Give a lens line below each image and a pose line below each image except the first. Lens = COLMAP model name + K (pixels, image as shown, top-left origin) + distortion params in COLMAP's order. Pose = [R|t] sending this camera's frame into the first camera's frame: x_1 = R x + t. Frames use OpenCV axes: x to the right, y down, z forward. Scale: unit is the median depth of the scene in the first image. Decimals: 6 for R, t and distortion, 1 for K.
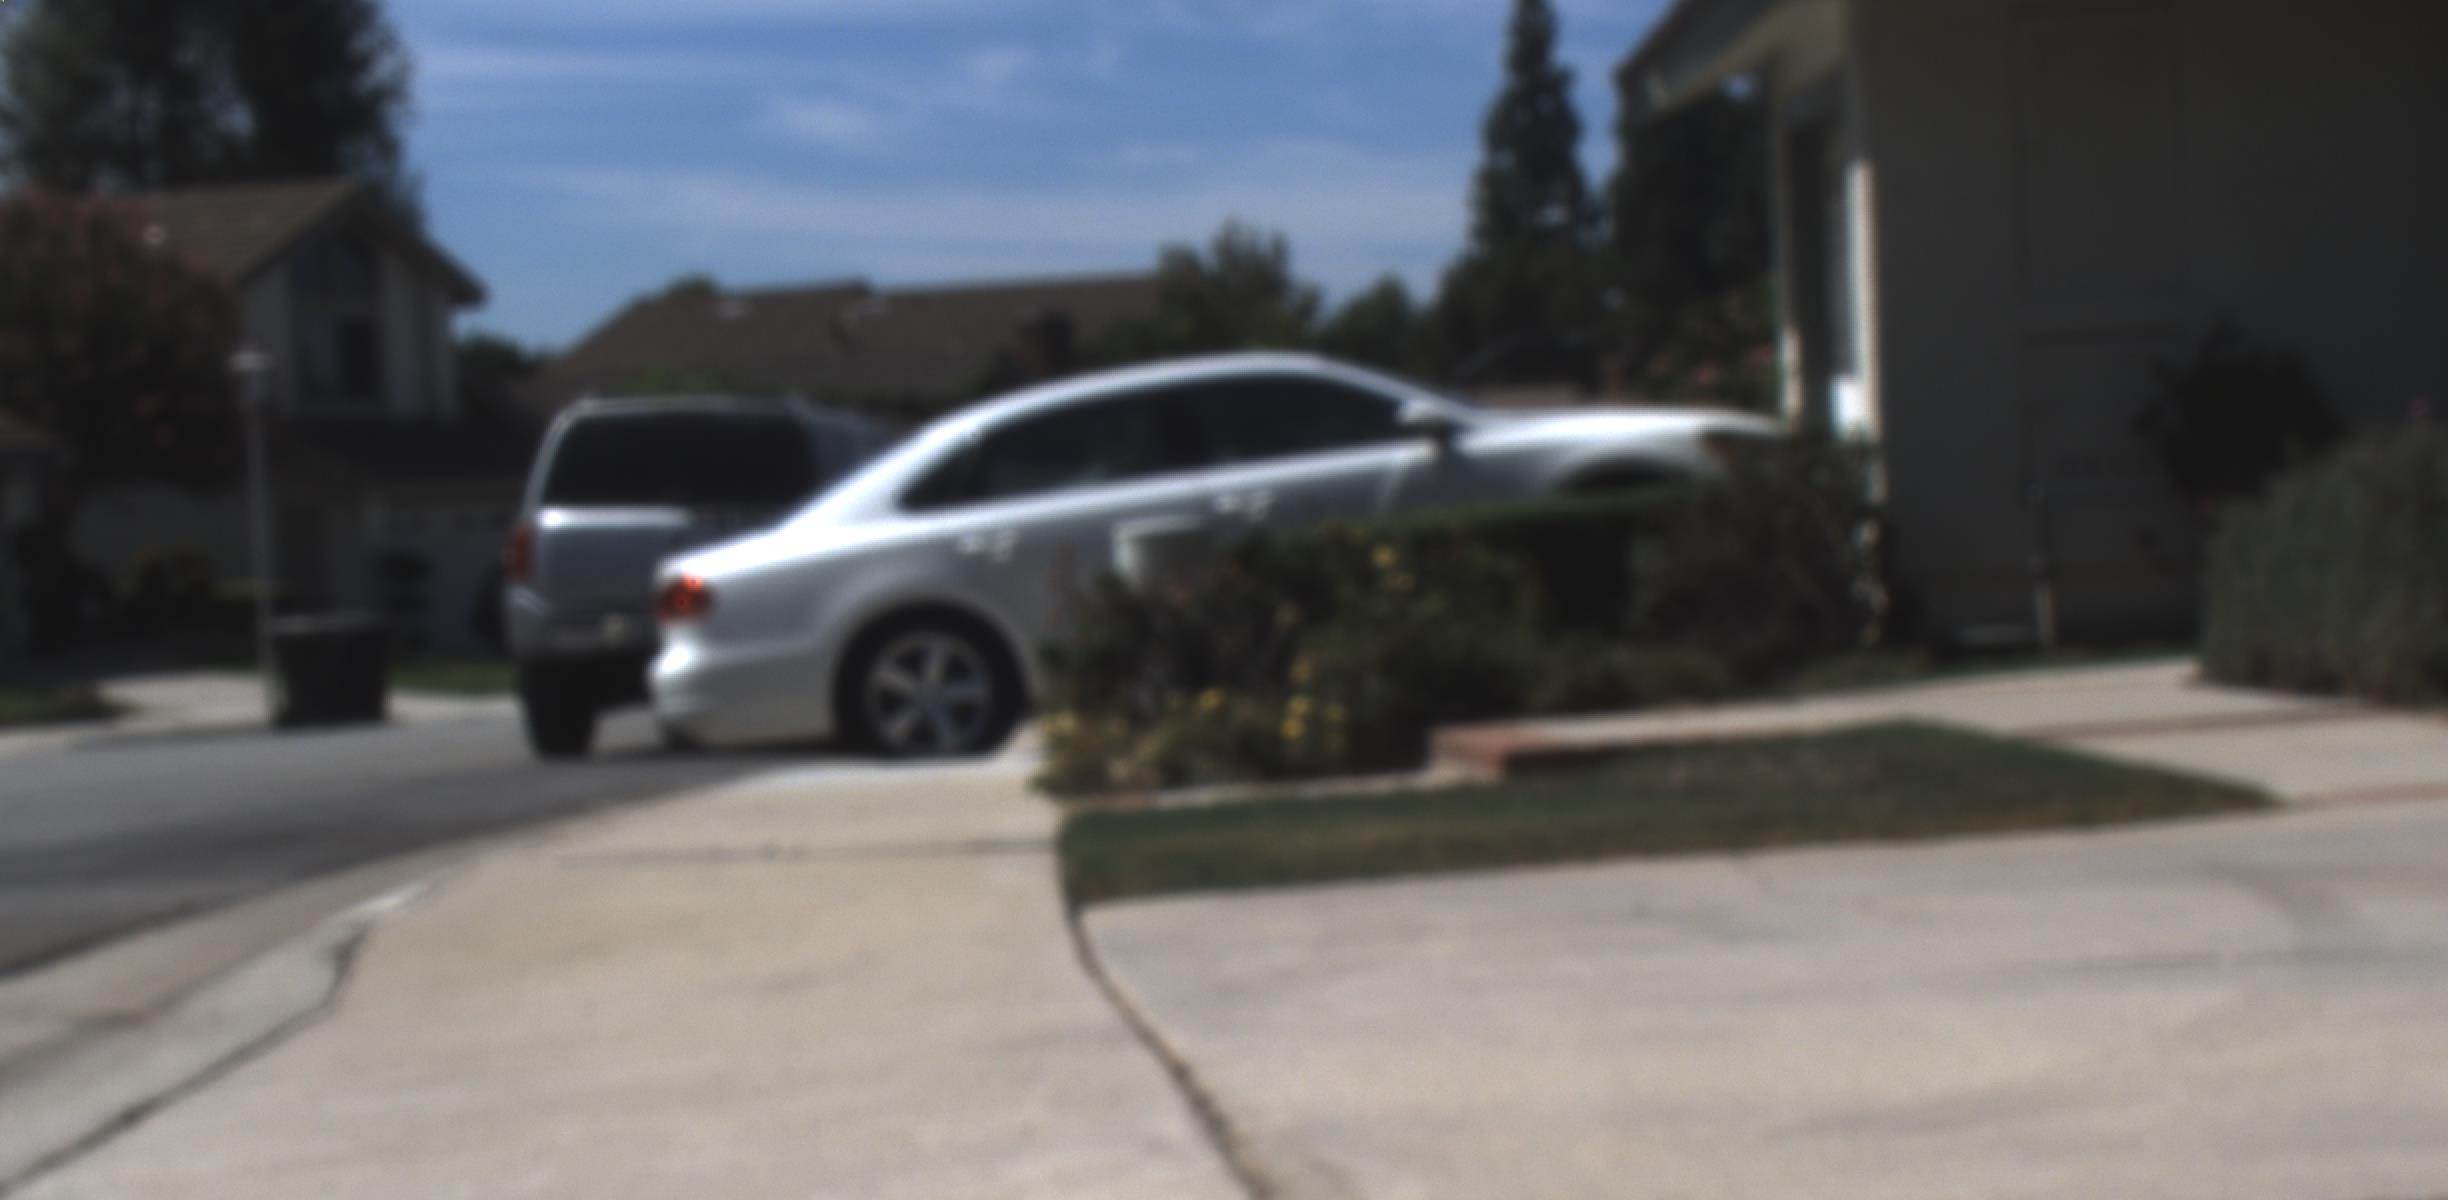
lens RADIAL K [[4657.9, 0, 1288.7], [0, 4657.9, 1023.8], [0, 0, 1]] dist [-0.188780, 0.769049]
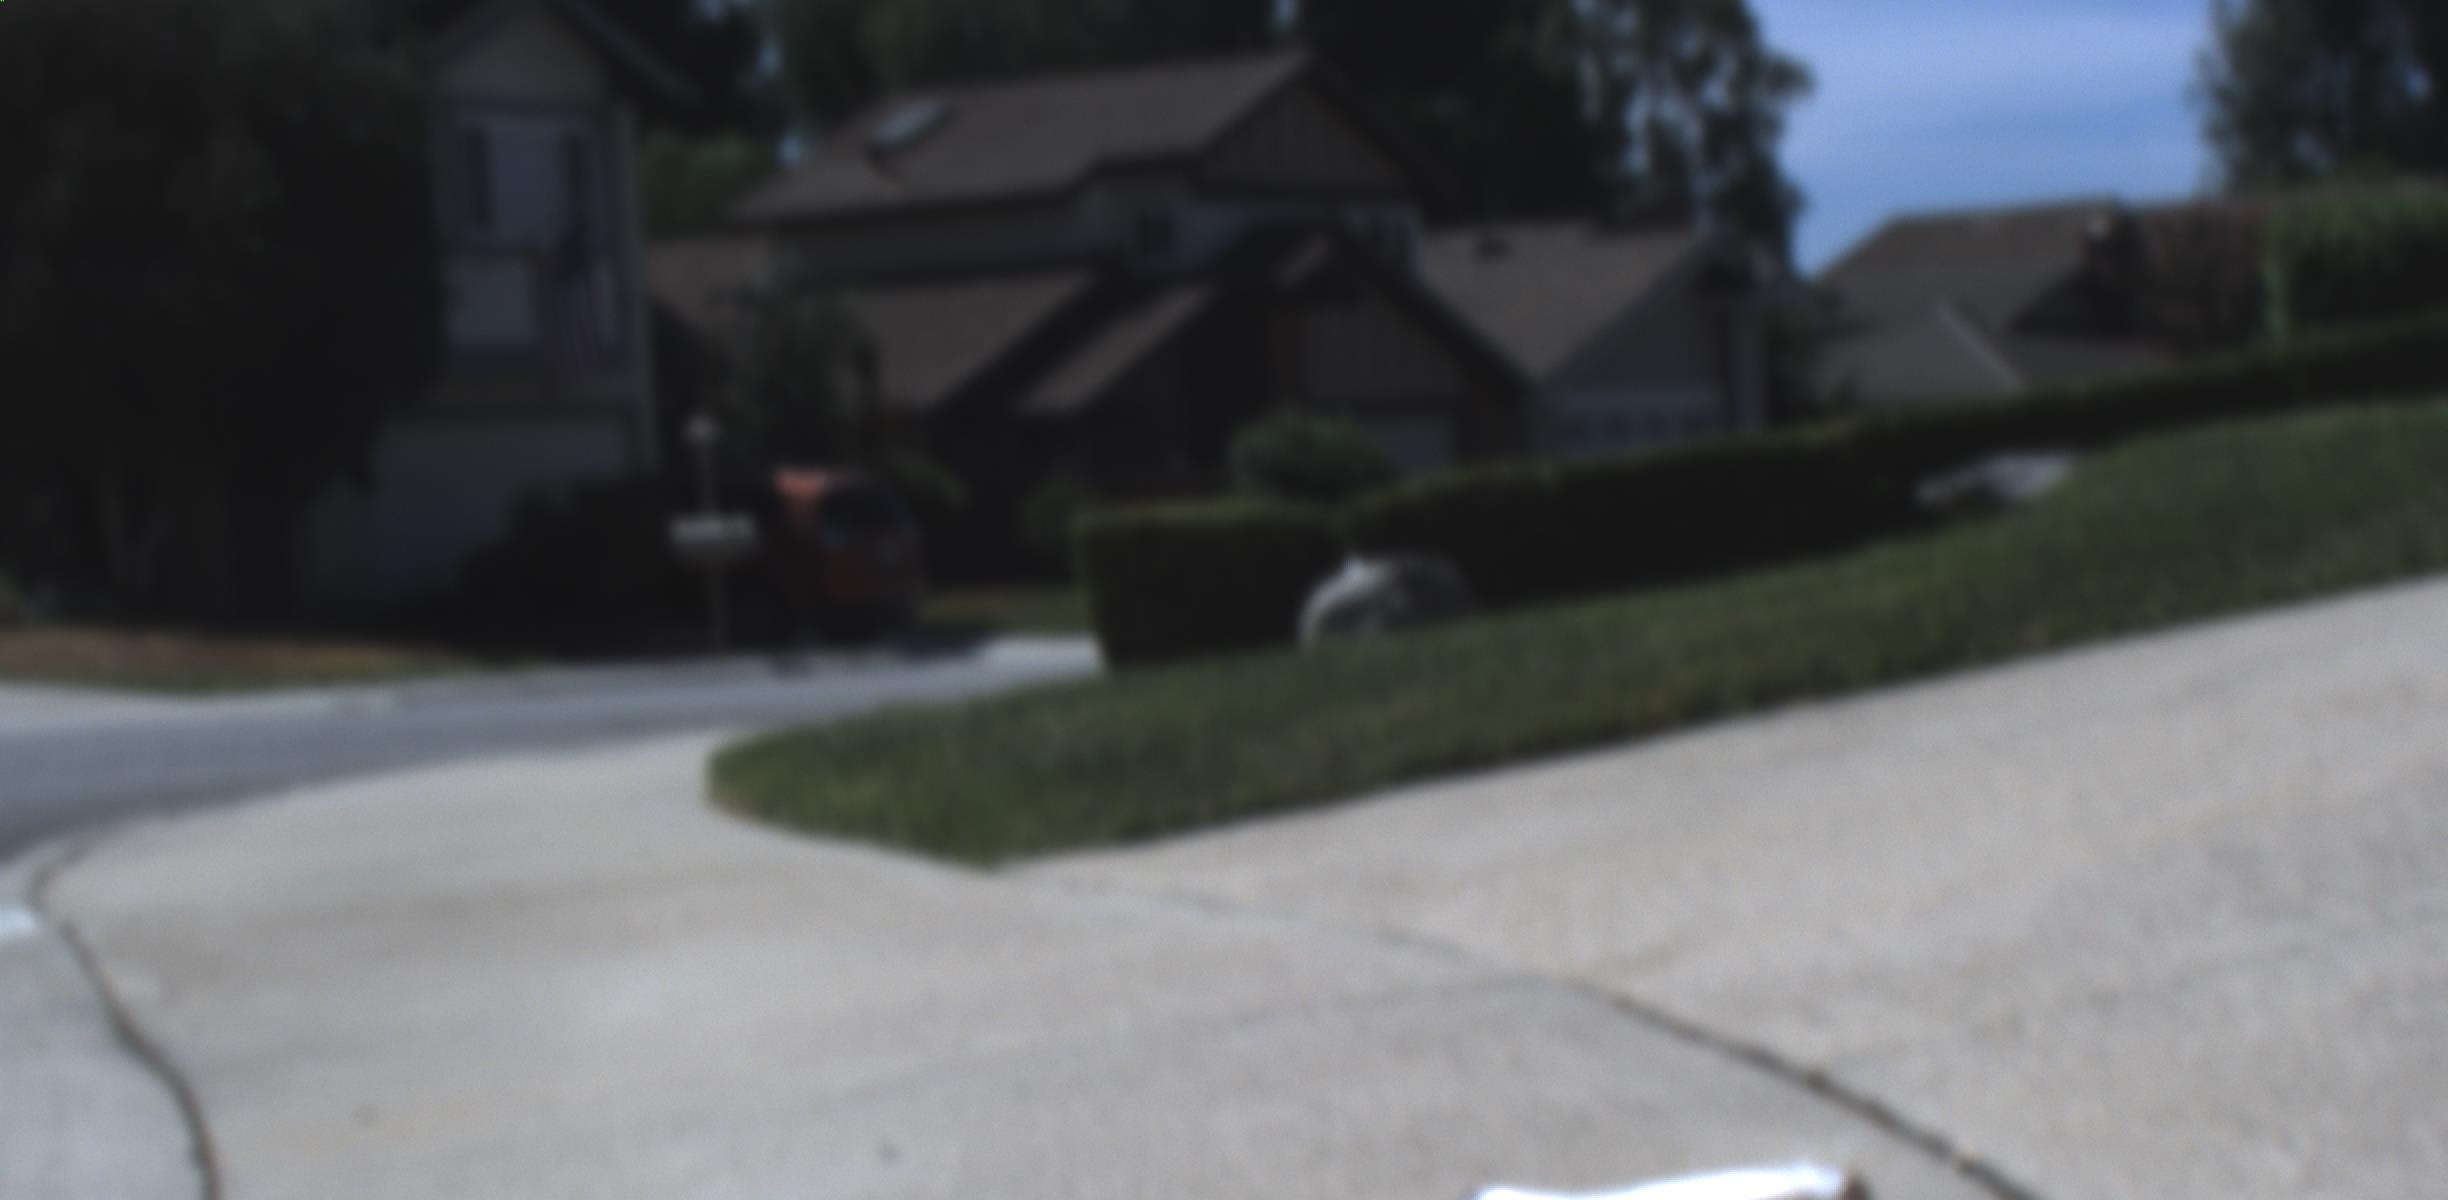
lens RADIAL K [[4657.9, 0, 1288.7], [0, 4657.9, 1023.8], [0, 0, 1]] dist [-0.188780, 0.769049]
pose [[0.886988, 0.049103, -0.459174, 0.336685], [-0.035484, 0.998638, 0.038248, 0.069065], [0.460427, -0.017632, 0.887522, -0.954563]]
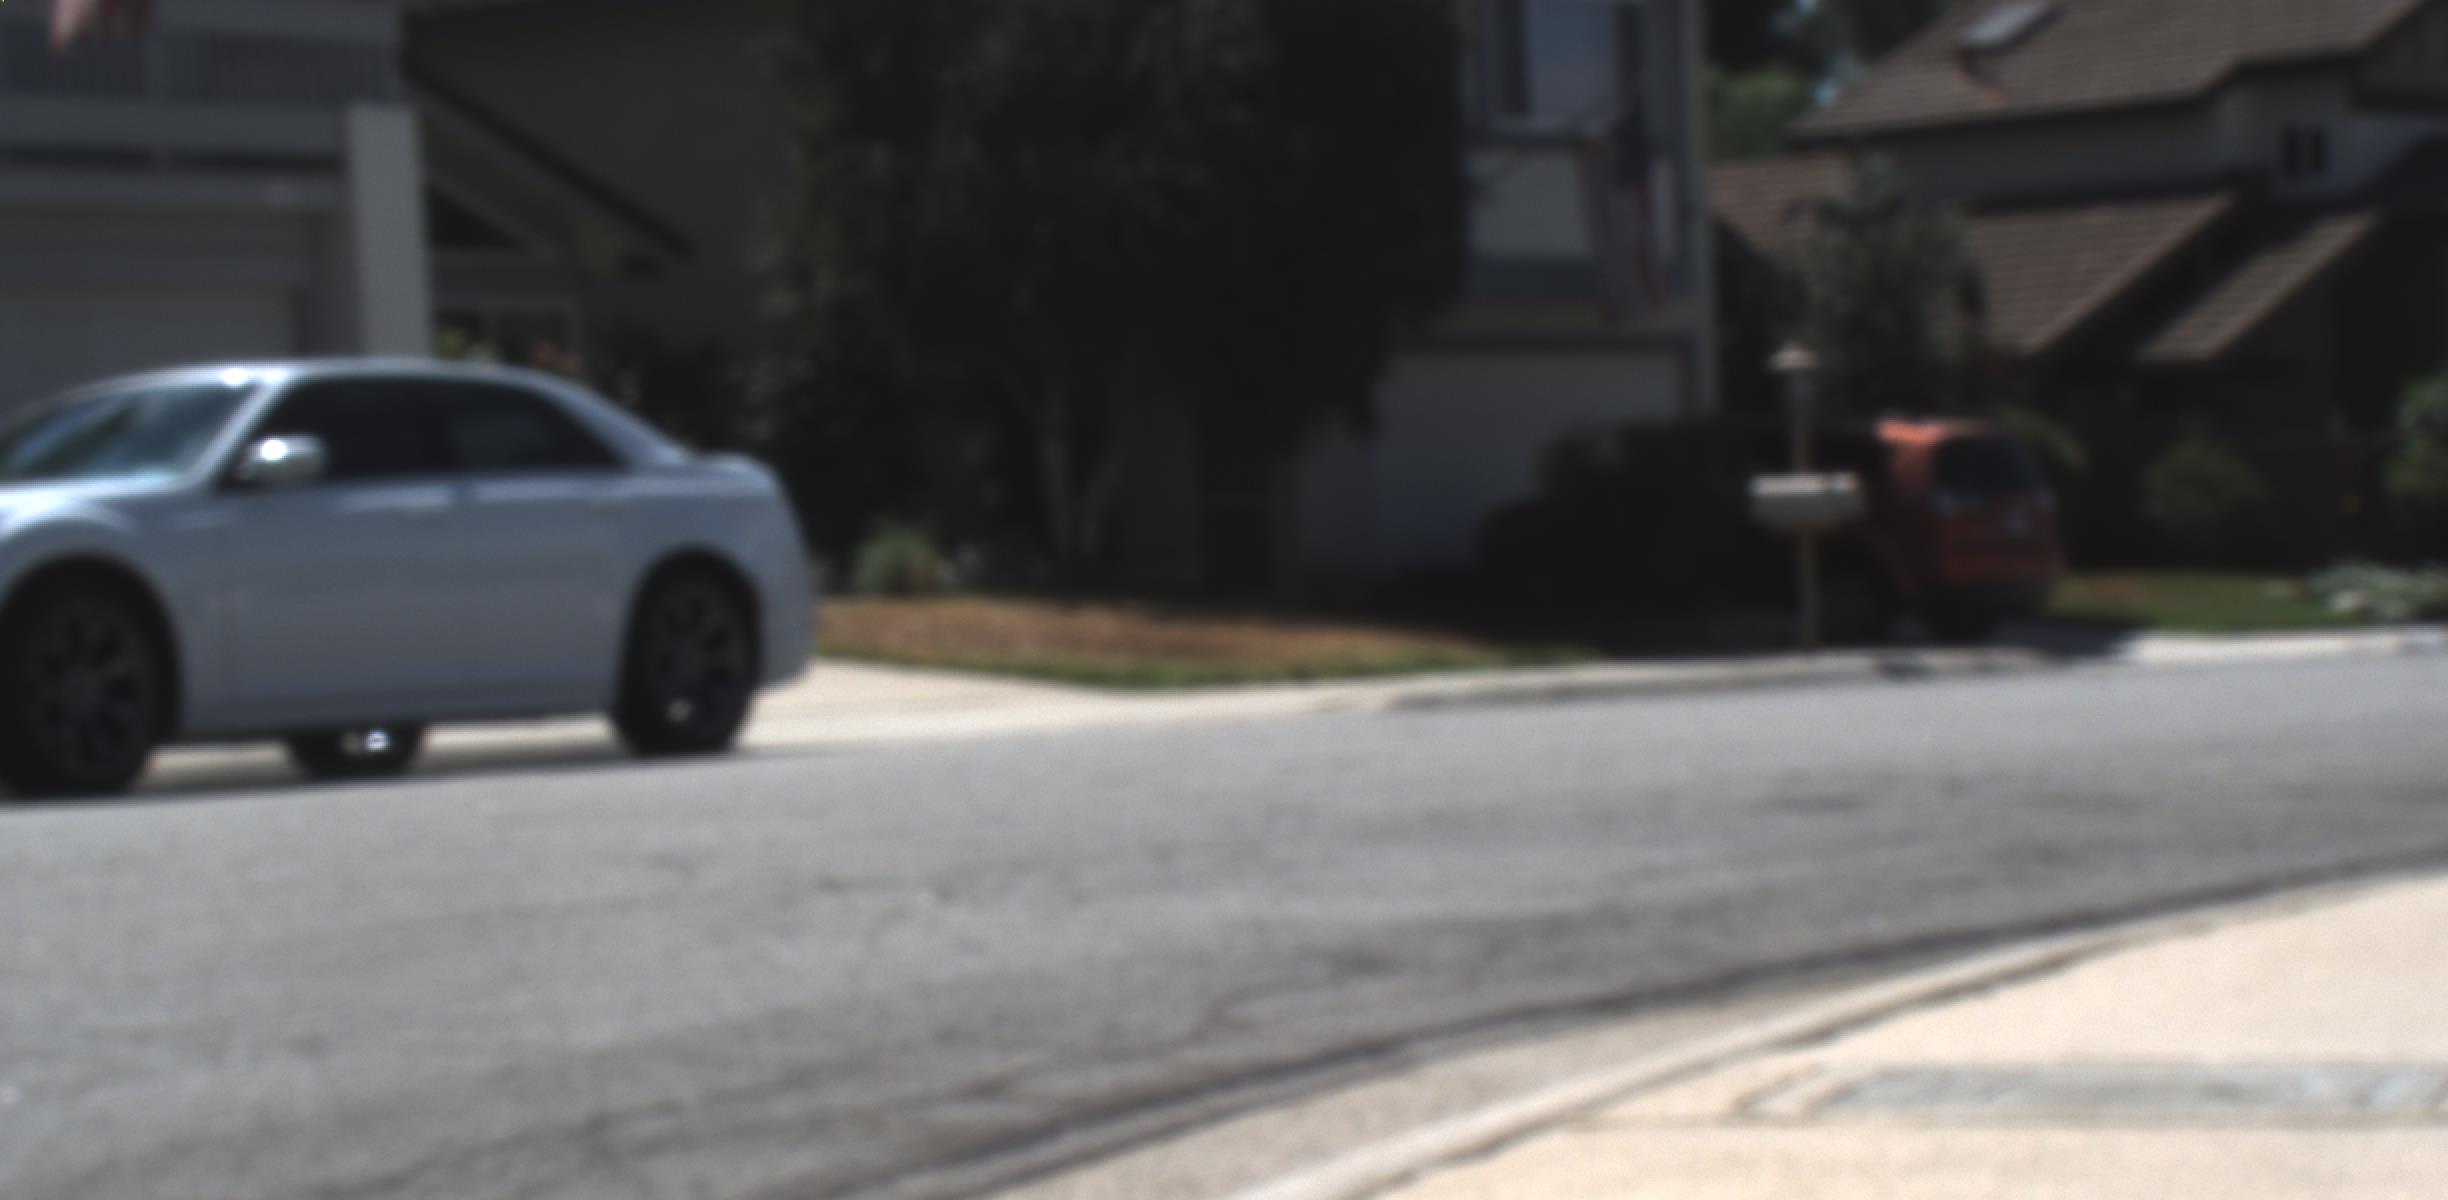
lens RADIAL K [[4657.9, 0, 1288.7], [0, 4657.9, 1023.8], [0, 0, 1]] dist [-0.188780, 0.769049]
pose [[0.769774, 0.079606, -0.633333, 0.118424], [-0.060220, 0.996824, 0.052101, 0.054446], [0.635469, -0.001967, 0.772124, -0.682468]]
